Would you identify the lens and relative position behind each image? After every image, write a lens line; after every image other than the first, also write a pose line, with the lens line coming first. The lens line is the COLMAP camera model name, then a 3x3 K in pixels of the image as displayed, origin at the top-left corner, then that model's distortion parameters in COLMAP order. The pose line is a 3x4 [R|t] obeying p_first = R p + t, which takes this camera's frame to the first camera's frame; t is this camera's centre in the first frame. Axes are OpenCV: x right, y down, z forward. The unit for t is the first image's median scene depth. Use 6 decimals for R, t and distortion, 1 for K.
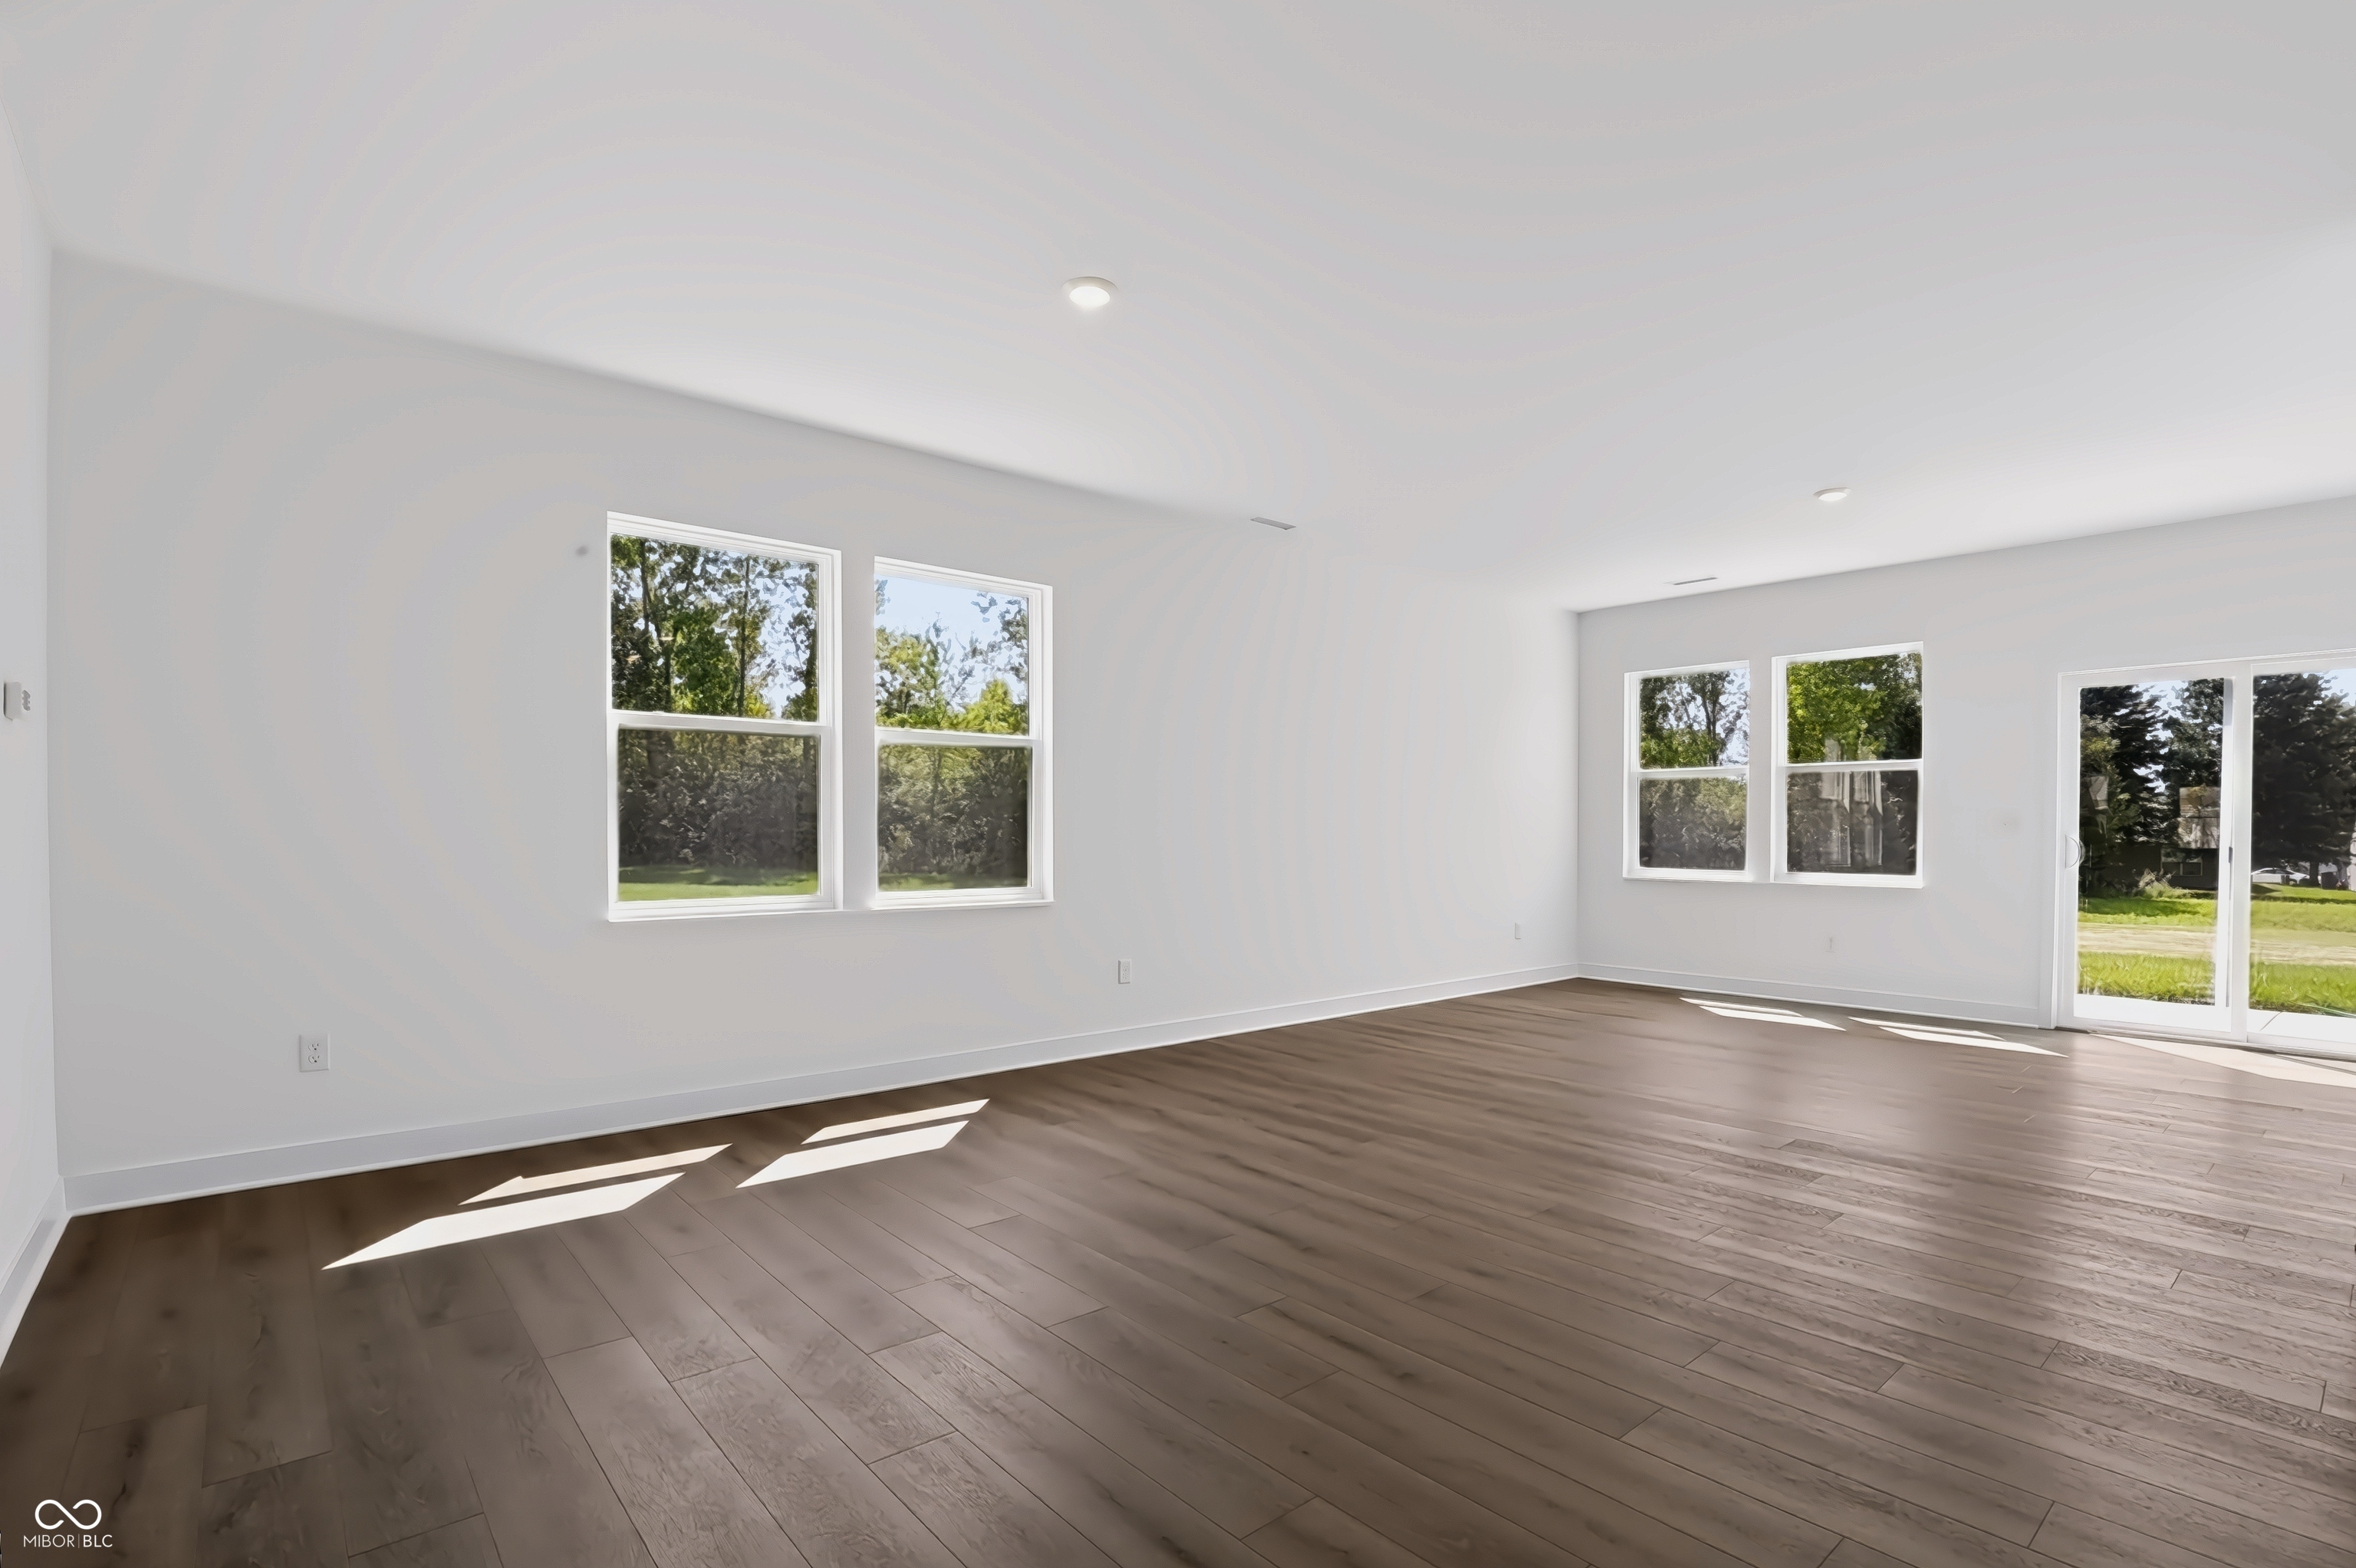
lens RADIAL K [[1100.0, 0, 1182.0], [0, 1100.0, 850.7], [0, 0, 1]] dist [-0.029928, 0.001273]
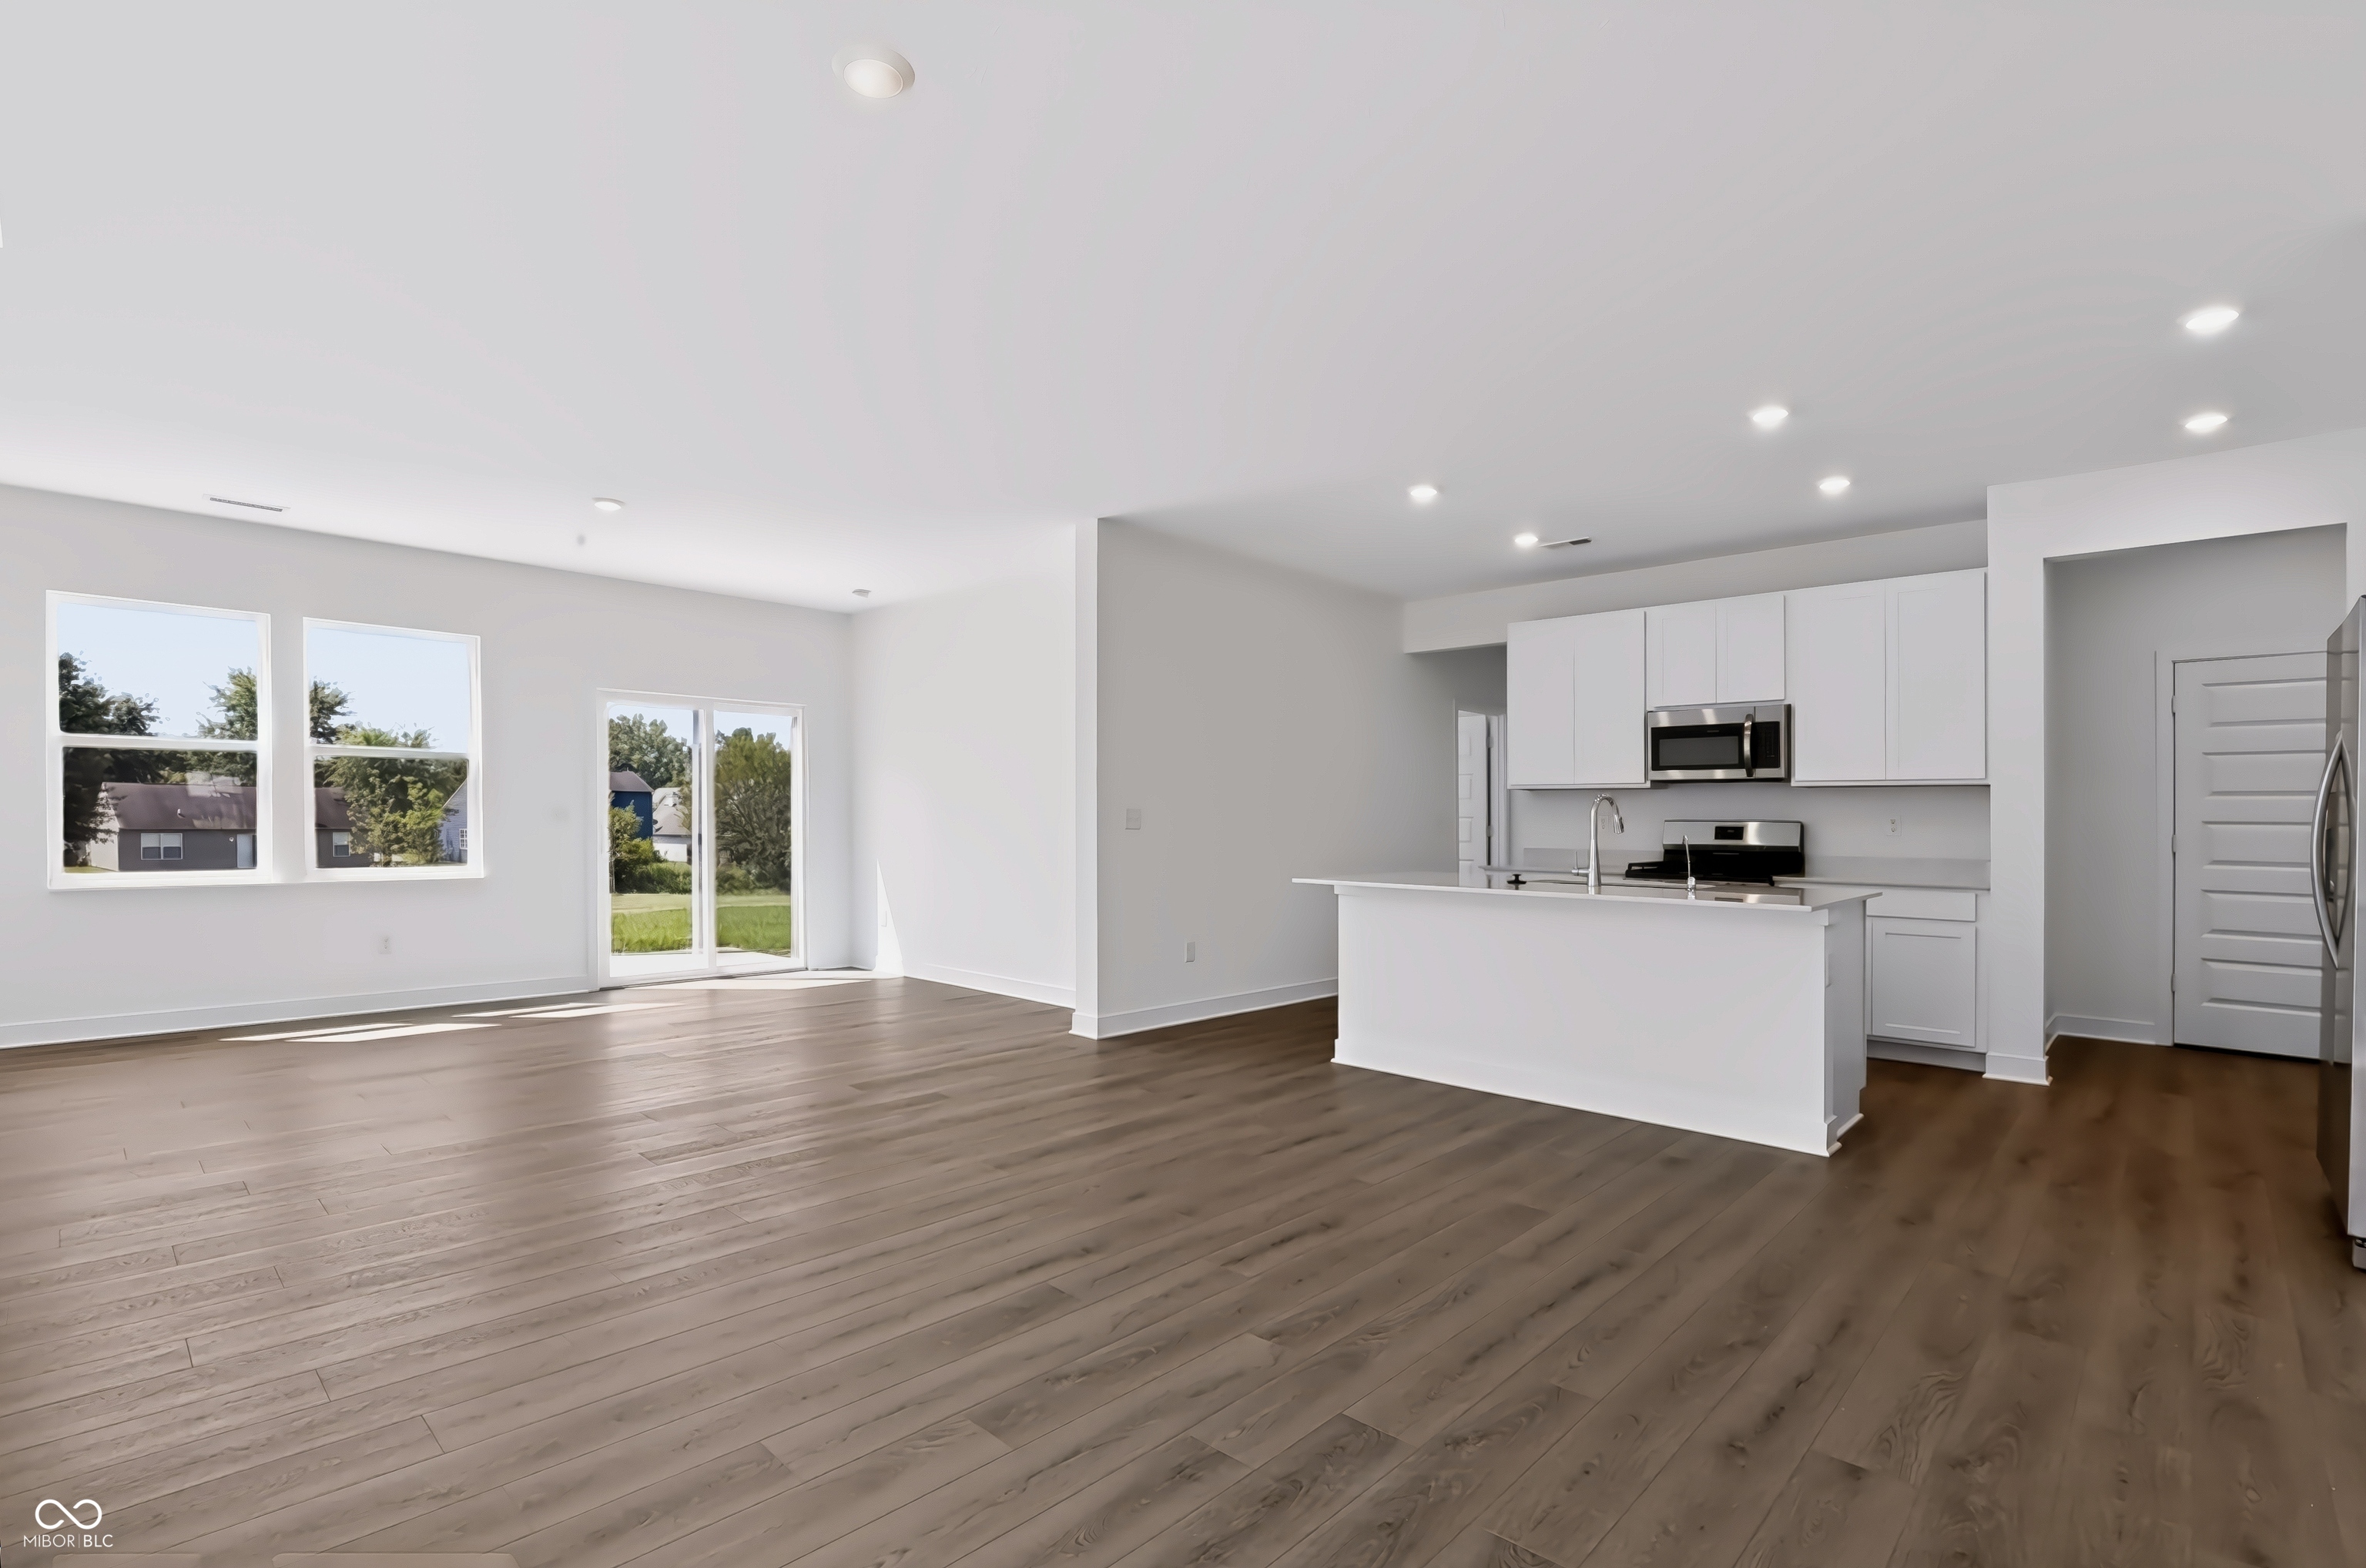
lens RADIAL K [[1093.3, 0, 1177.4], [0, 1093.3, 793.8], [0, 0, 1]] dist [-0.042327, 0.011463]
pose [[-0.097218, 0.018518, 0.995091, -0.344105], [0.013083, 0.999764, -0.017327, -0.015302], [-0.995177, 0.011335, -0.097438, 0.386543]]
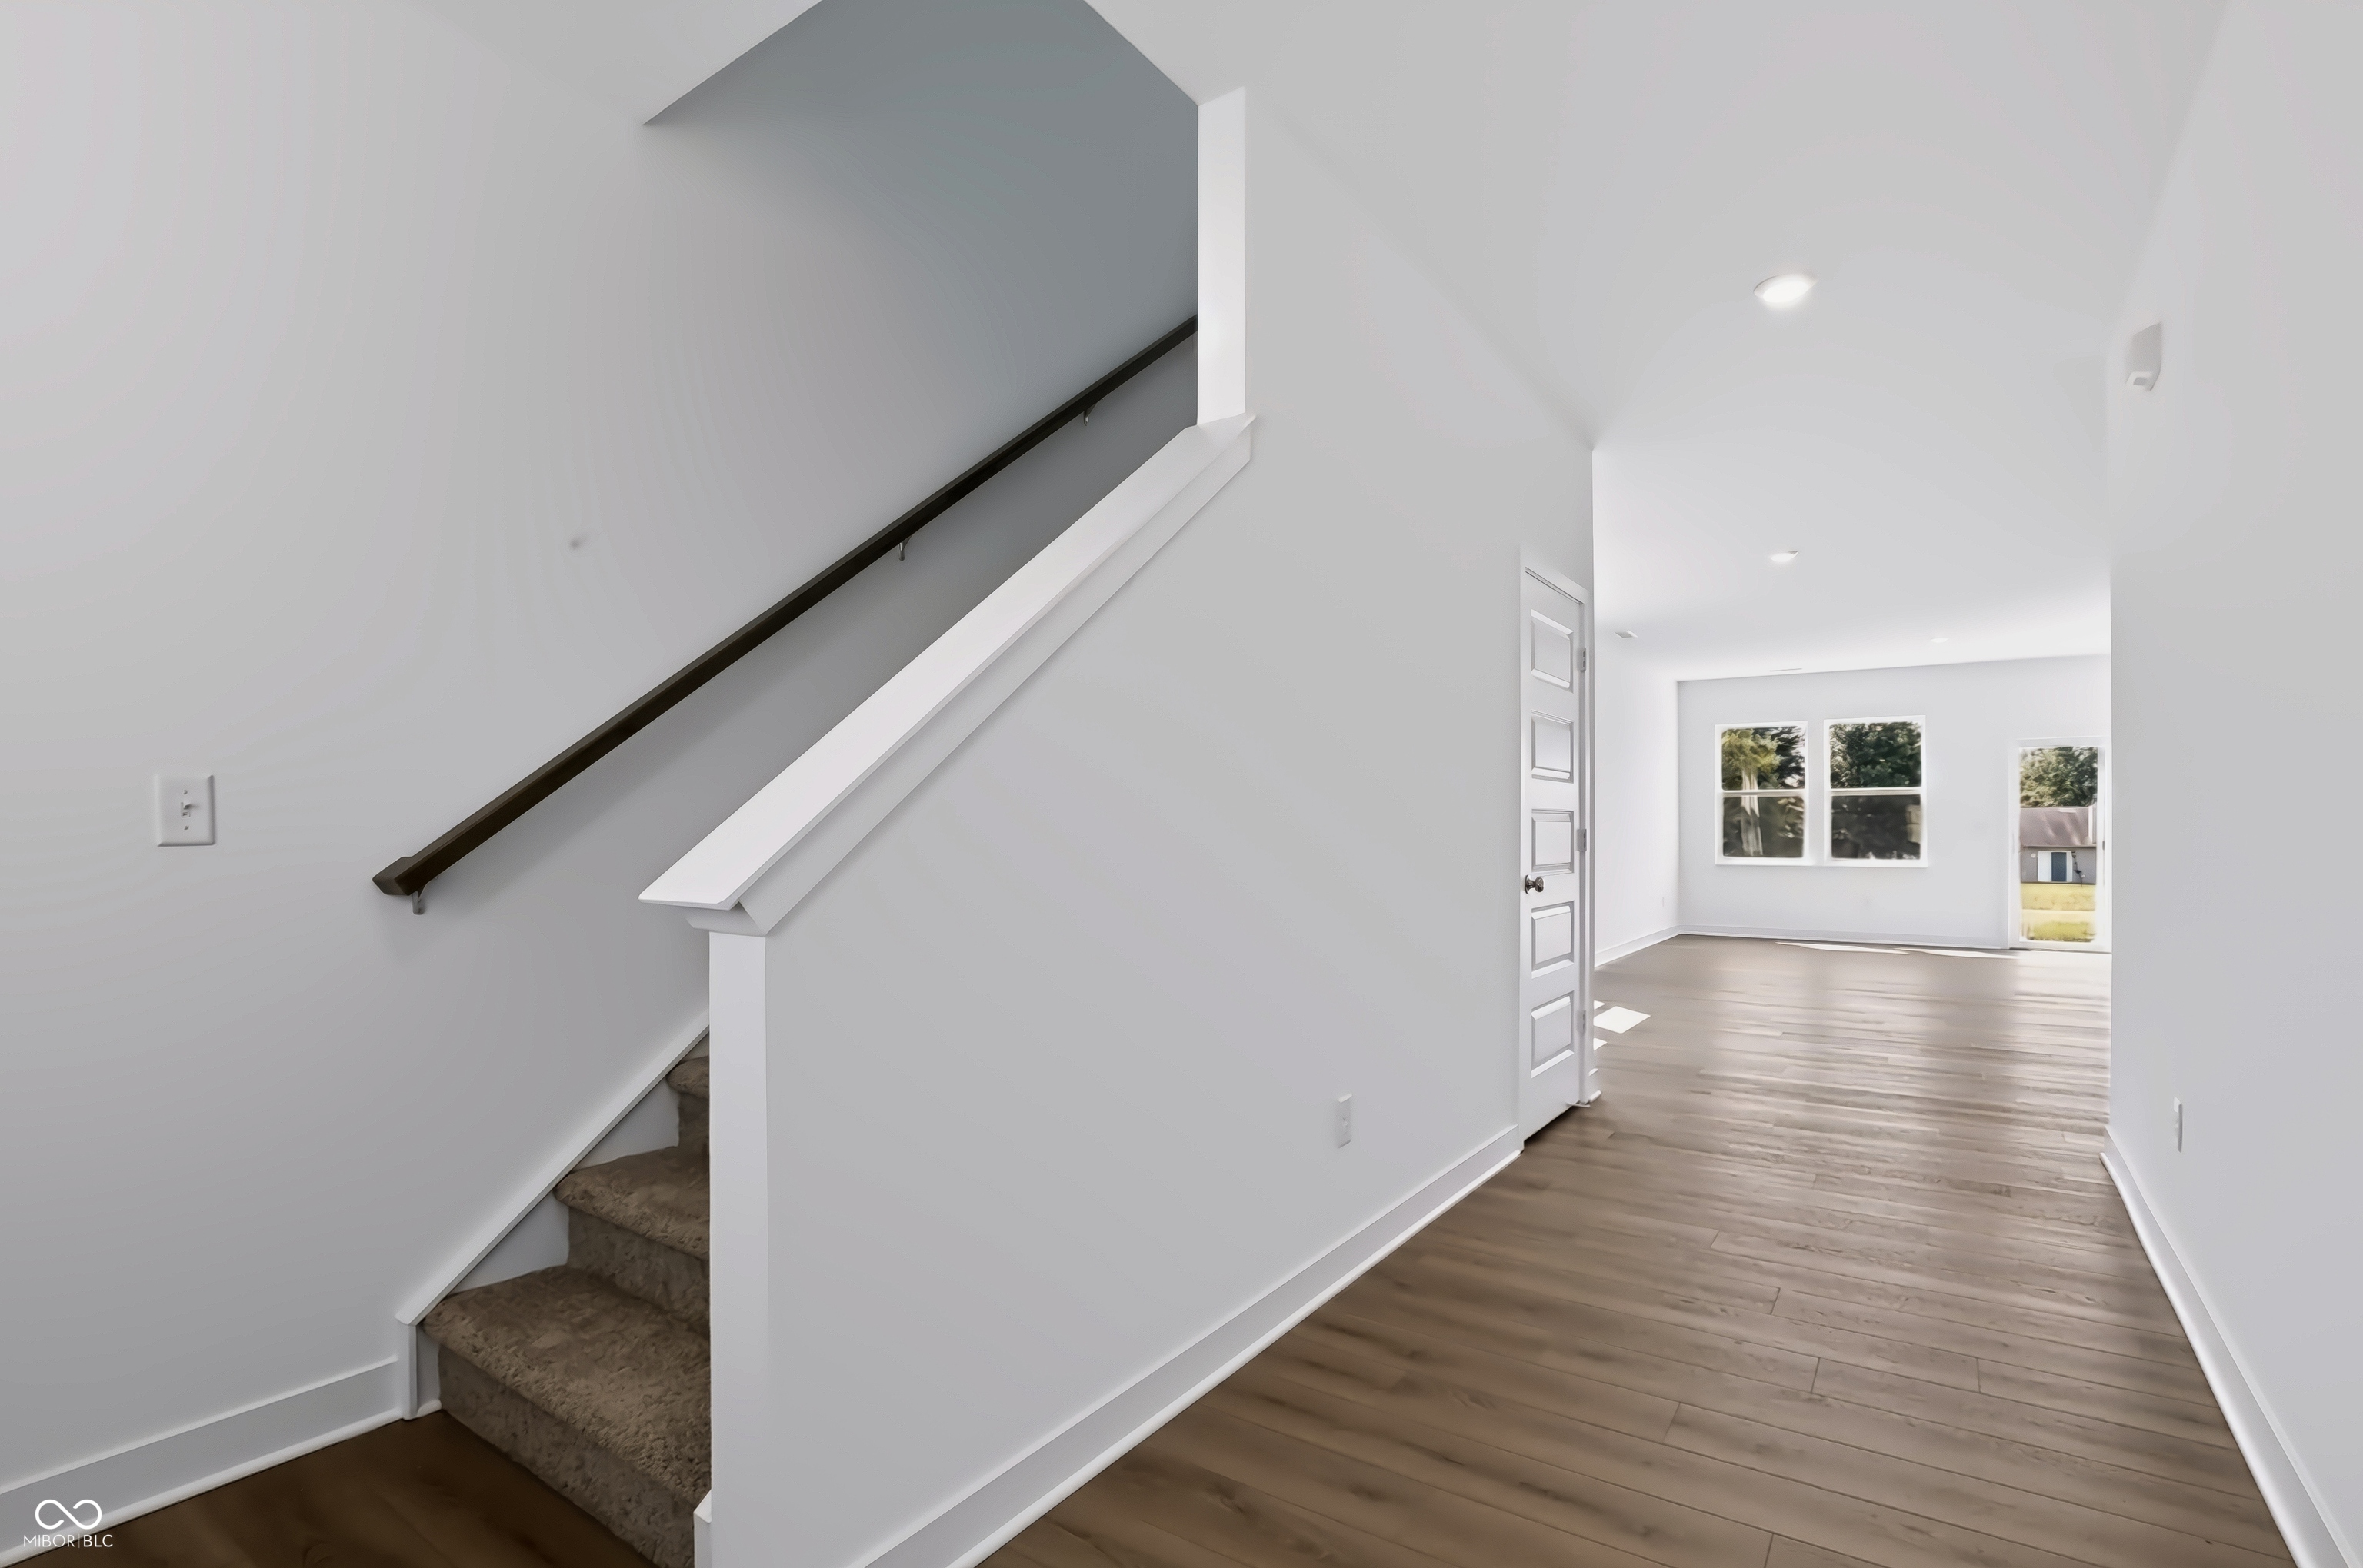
lens RADIAL K [[1099.4, 0, 1186.0], [0, 1099.4, 821.9], [0, 0, 1]] dist [-0.027039, 0.000105]
pose [[0.968066, 0.001889, 0.250687, -0.702058], [0.004197, 0.999709, -0.023739, 0.001102], [-0.250659, 0.024033, 0.967777, -0.260088]]
